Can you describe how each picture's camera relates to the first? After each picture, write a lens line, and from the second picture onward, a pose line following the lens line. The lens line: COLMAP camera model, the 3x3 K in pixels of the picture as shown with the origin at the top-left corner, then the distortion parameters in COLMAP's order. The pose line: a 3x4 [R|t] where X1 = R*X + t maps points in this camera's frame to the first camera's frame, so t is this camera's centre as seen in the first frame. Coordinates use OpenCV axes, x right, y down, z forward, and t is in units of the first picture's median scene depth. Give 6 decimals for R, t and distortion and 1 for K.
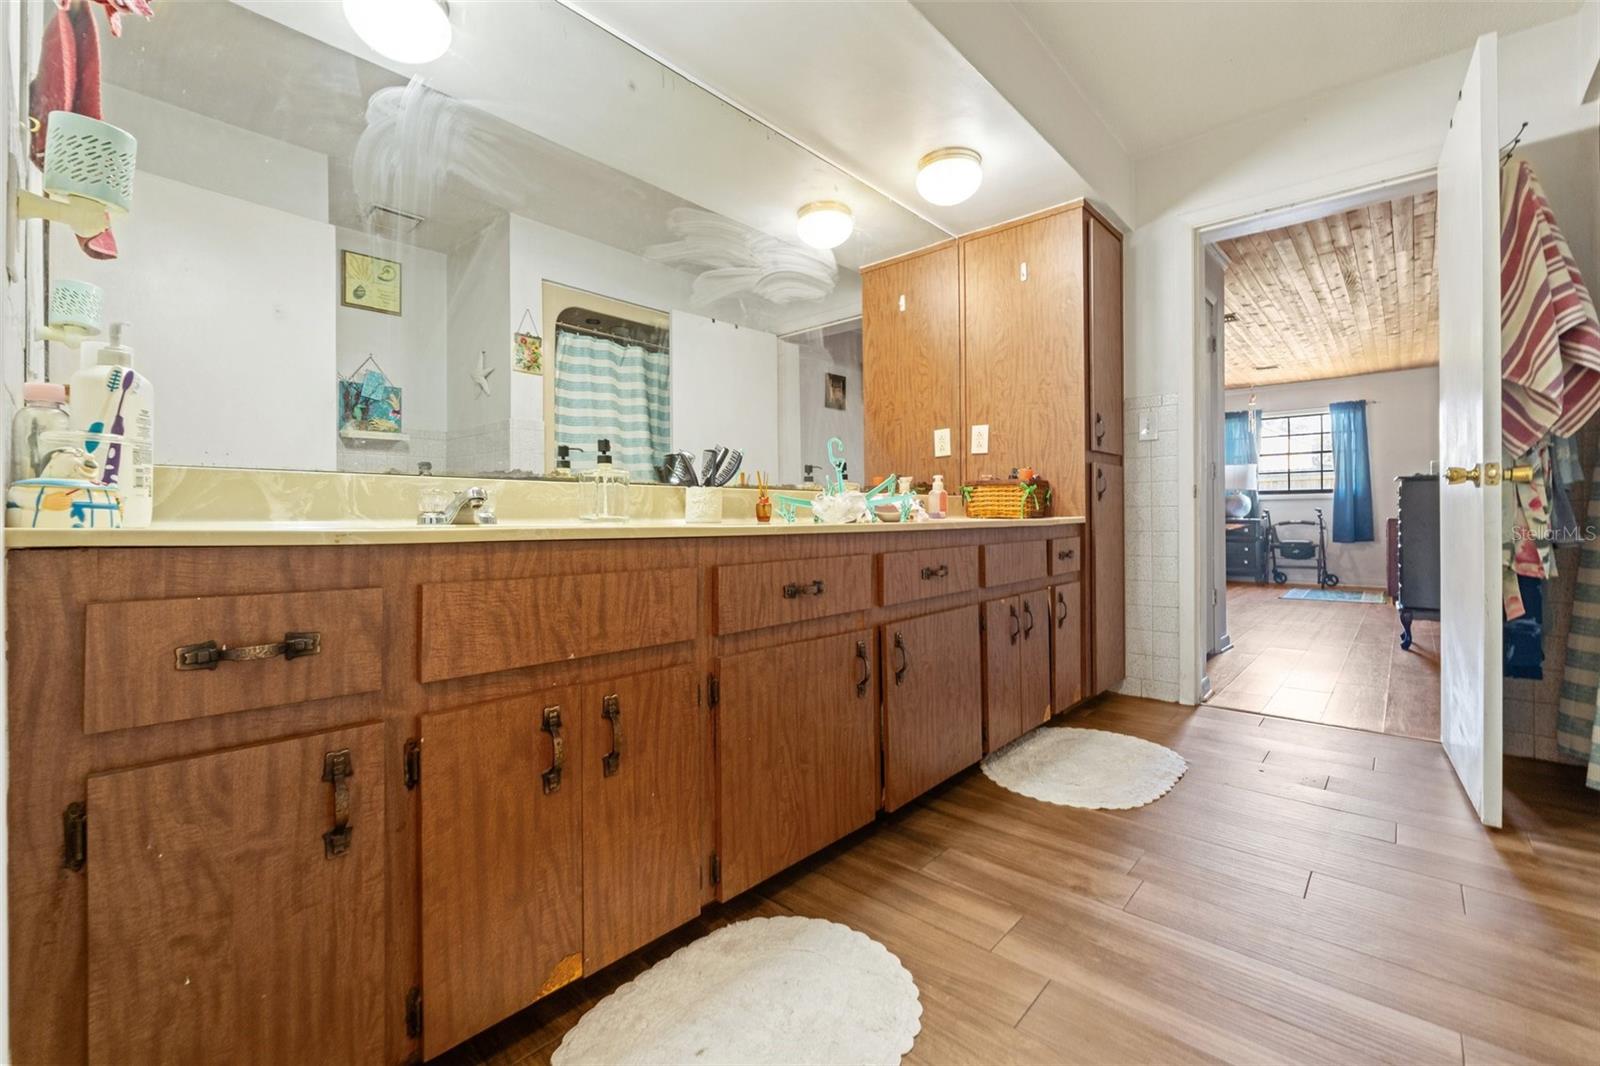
lens RADIAL K [[677.9, 0, 796.7], [0, 677.9, 518.4], [0, 0, 1]] dist [-0.001938, -0.000785]
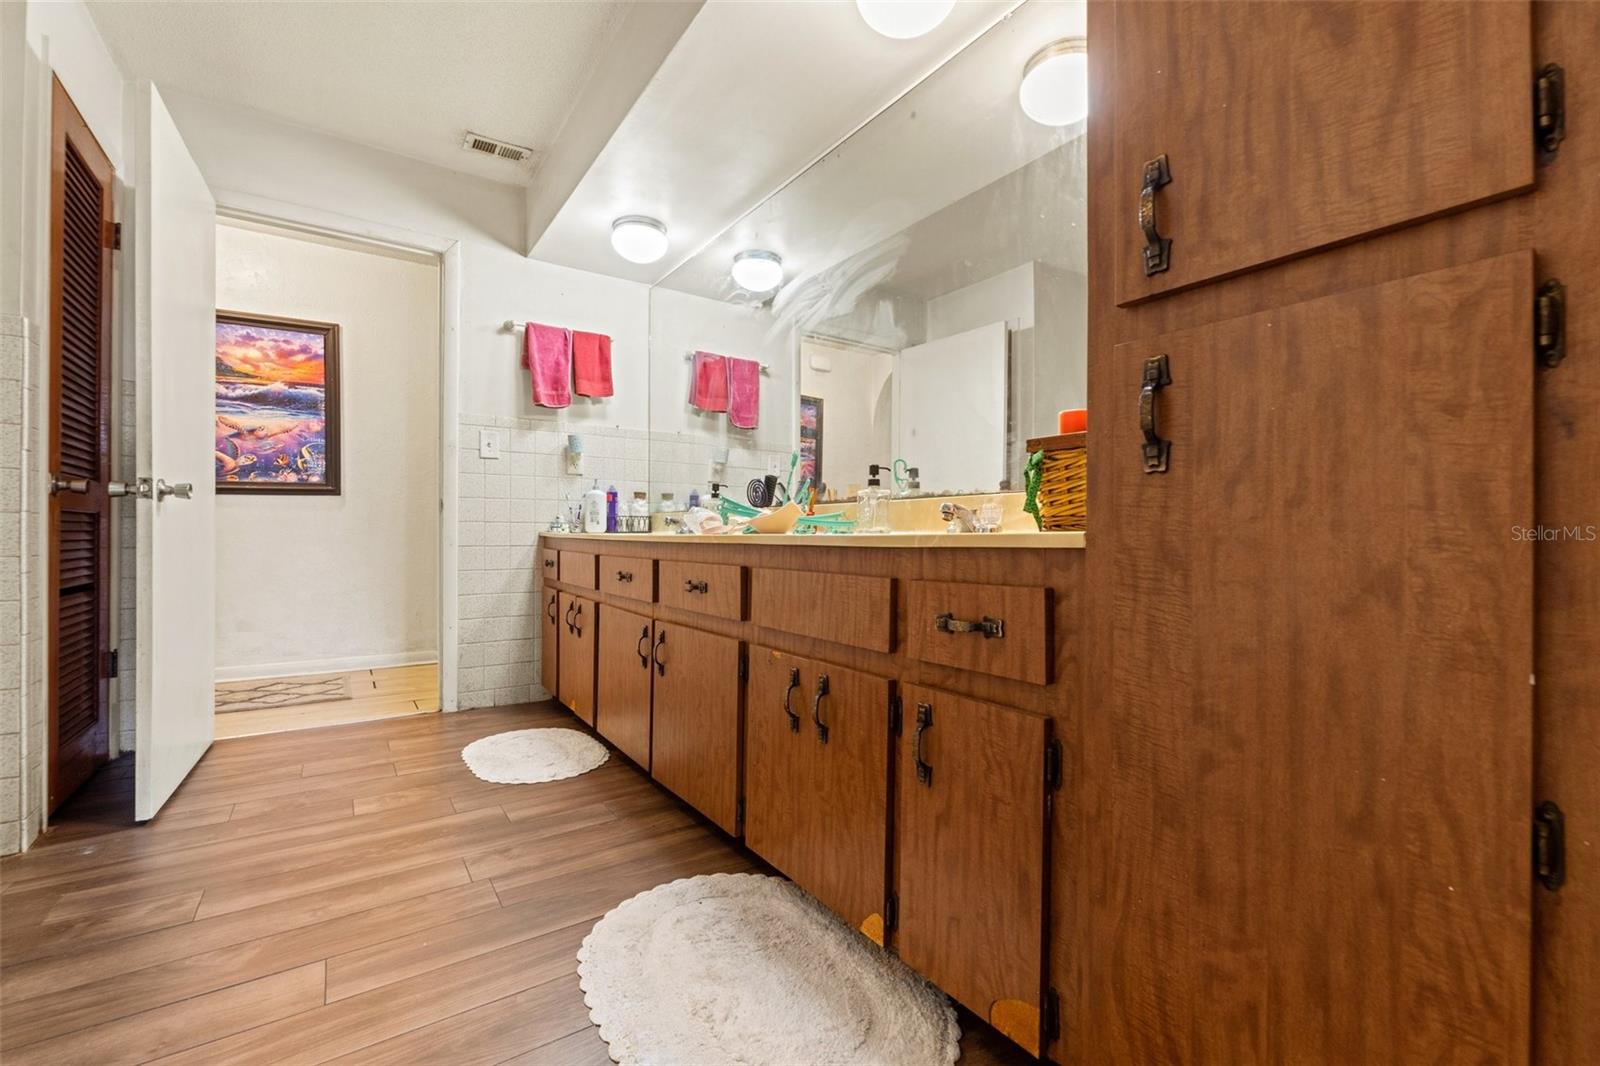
lens RADIAL K [[677.9, 0, 788.5], [0, 677.9, 537.3], [0, 0, 1]] dist [-0.001938, -0.000785]
pose [[-0.245866, 0.005564, -0.969288, 1.109147], [0.007711, 0.999963, 0.003784, 0.007493], [0.969273, -0.006543, -0.245899, 1.374409]]
